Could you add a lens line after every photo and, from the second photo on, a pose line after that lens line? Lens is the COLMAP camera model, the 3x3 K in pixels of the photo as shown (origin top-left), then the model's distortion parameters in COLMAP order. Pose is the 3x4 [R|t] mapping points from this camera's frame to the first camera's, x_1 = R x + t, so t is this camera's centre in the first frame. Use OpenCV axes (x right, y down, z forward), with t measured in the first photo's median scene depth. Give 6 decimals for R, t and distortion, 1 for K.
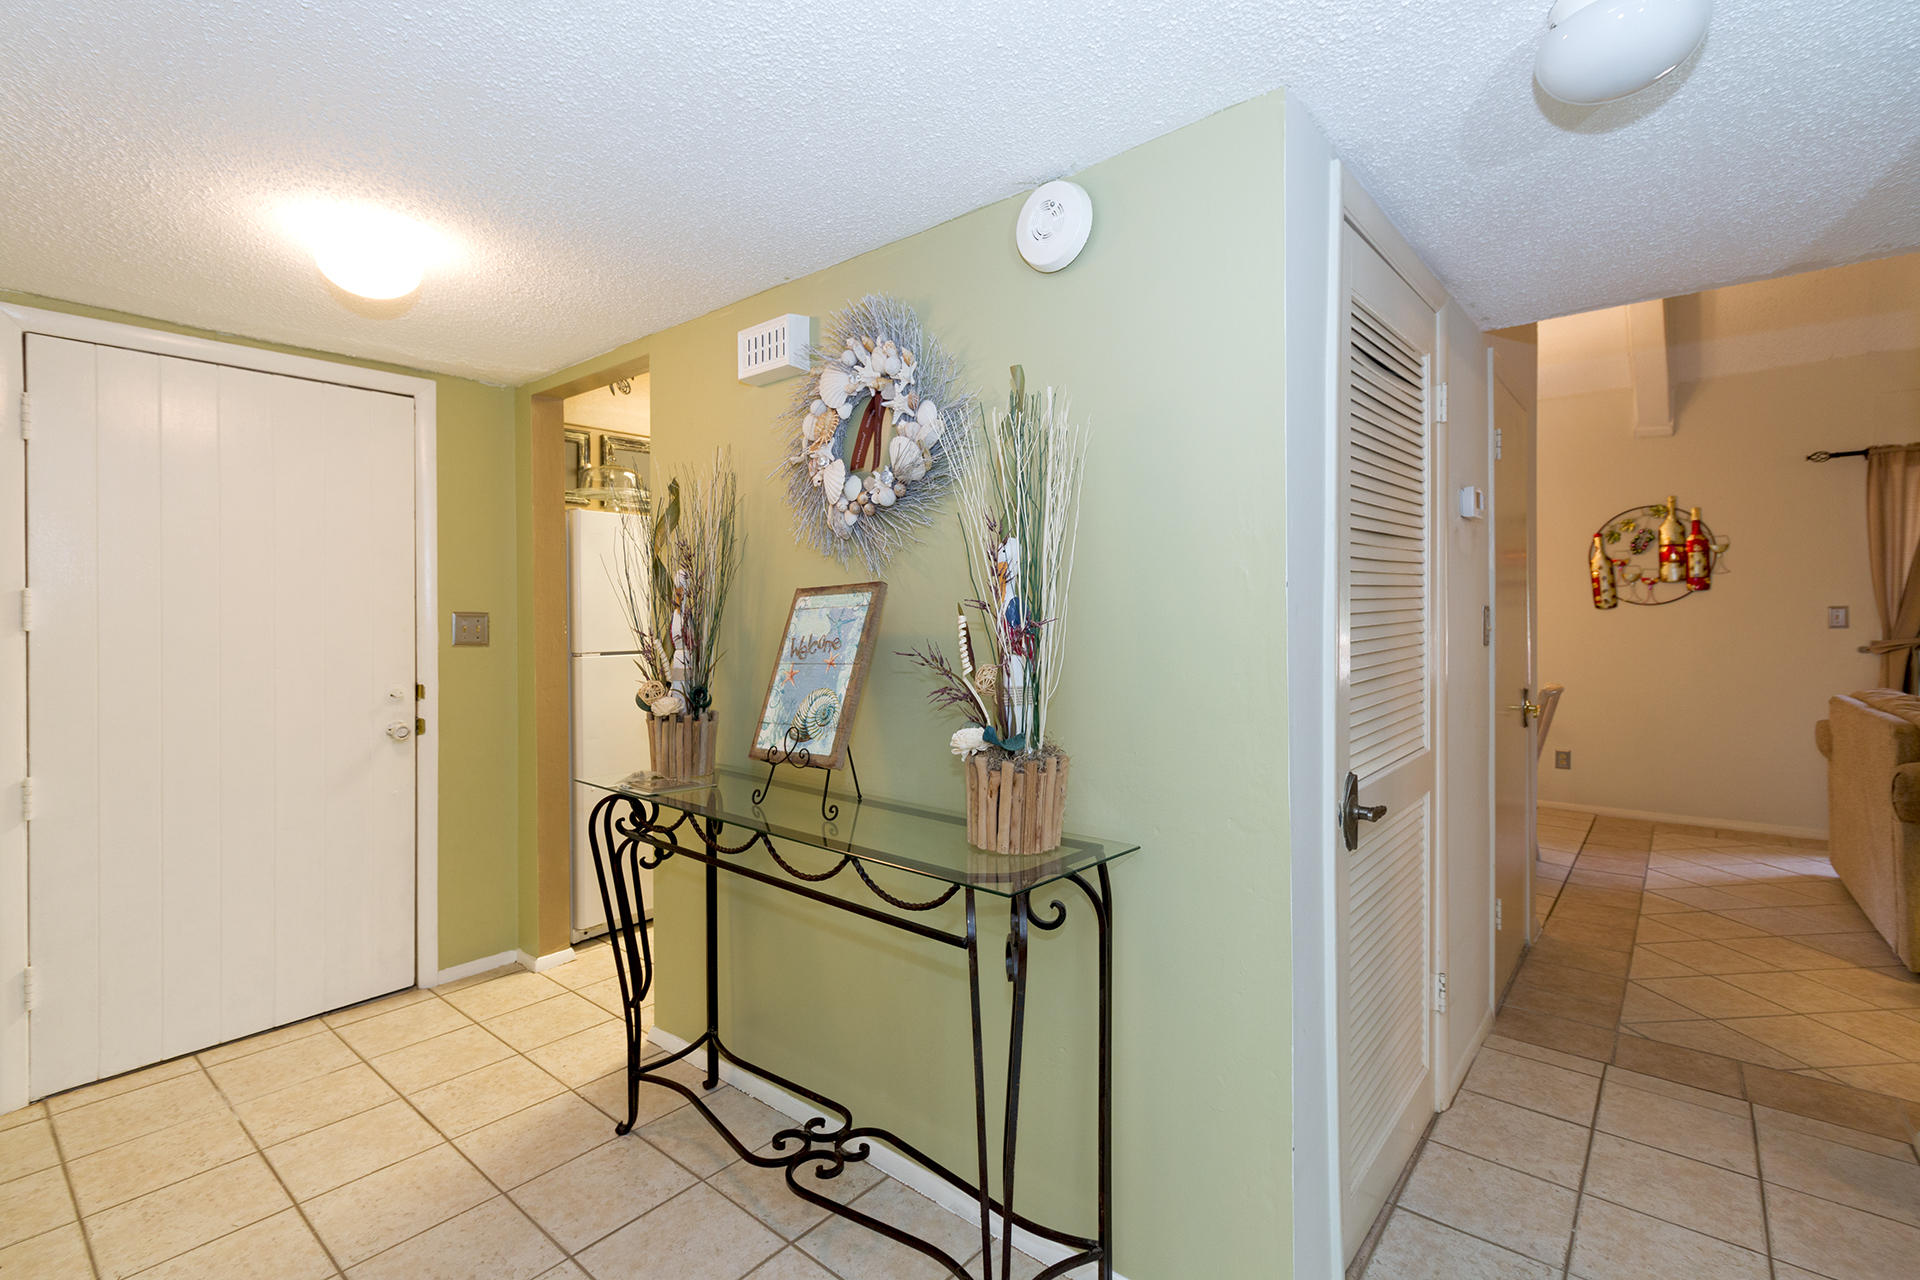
lens RADIAL K [[889.8, 0, 968.4], [0, 889.8, 618.7], [0, 0, 1]] dist [0.002714, 0.000656]
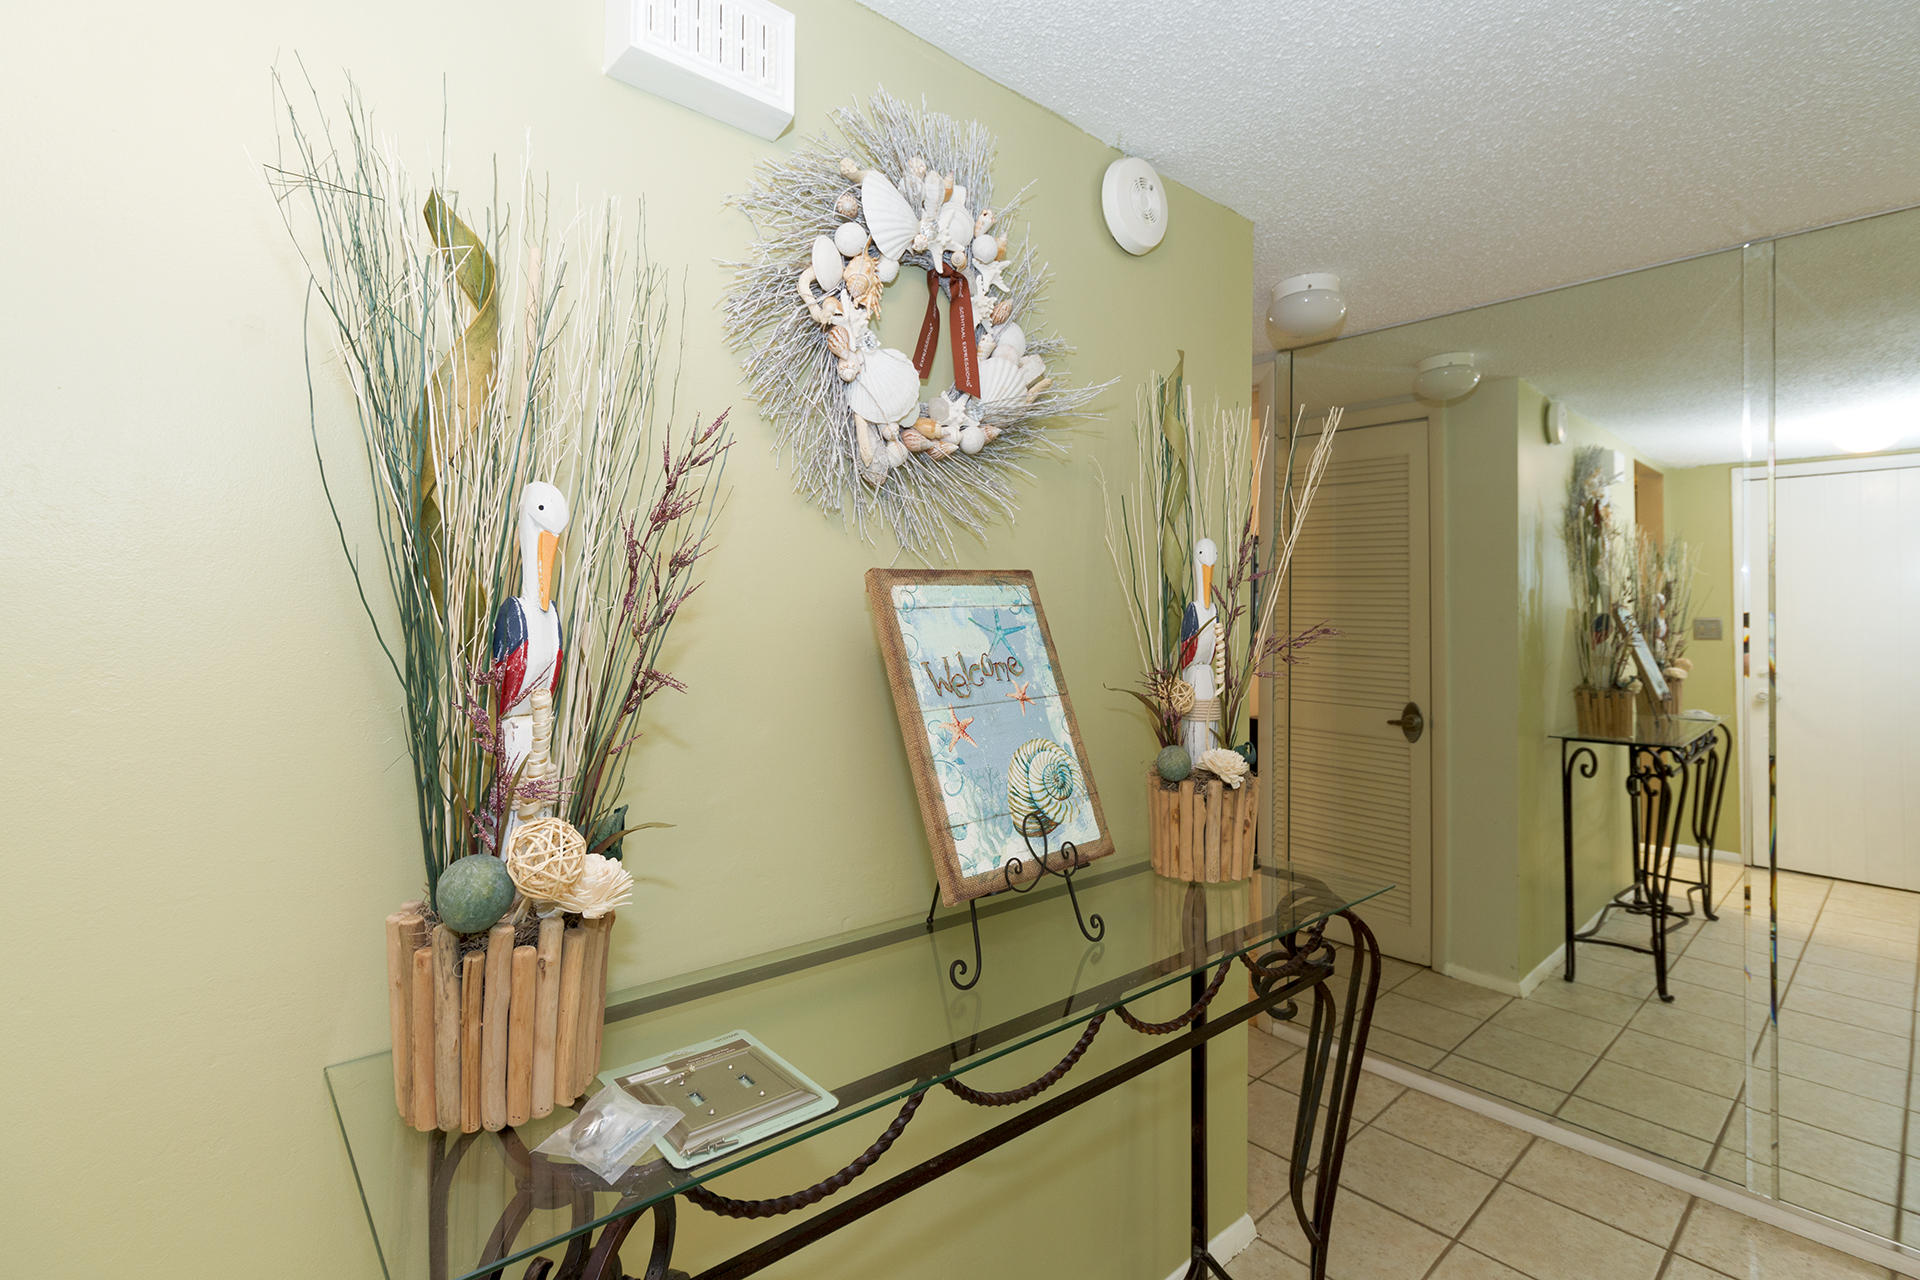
lens RADIAL K [[889.8, 0, 968.4], [0, 889.8, 618.7], [0, 0, 1]] dist [0.002714, 0.000656]
pose [[0.157651, 0.013293, 0.987405, -0.740817], [0.006281, 0.999876, -0.014464, 0.003909], [-0.987475, 0.008482, 0.157548, 0.911243]]
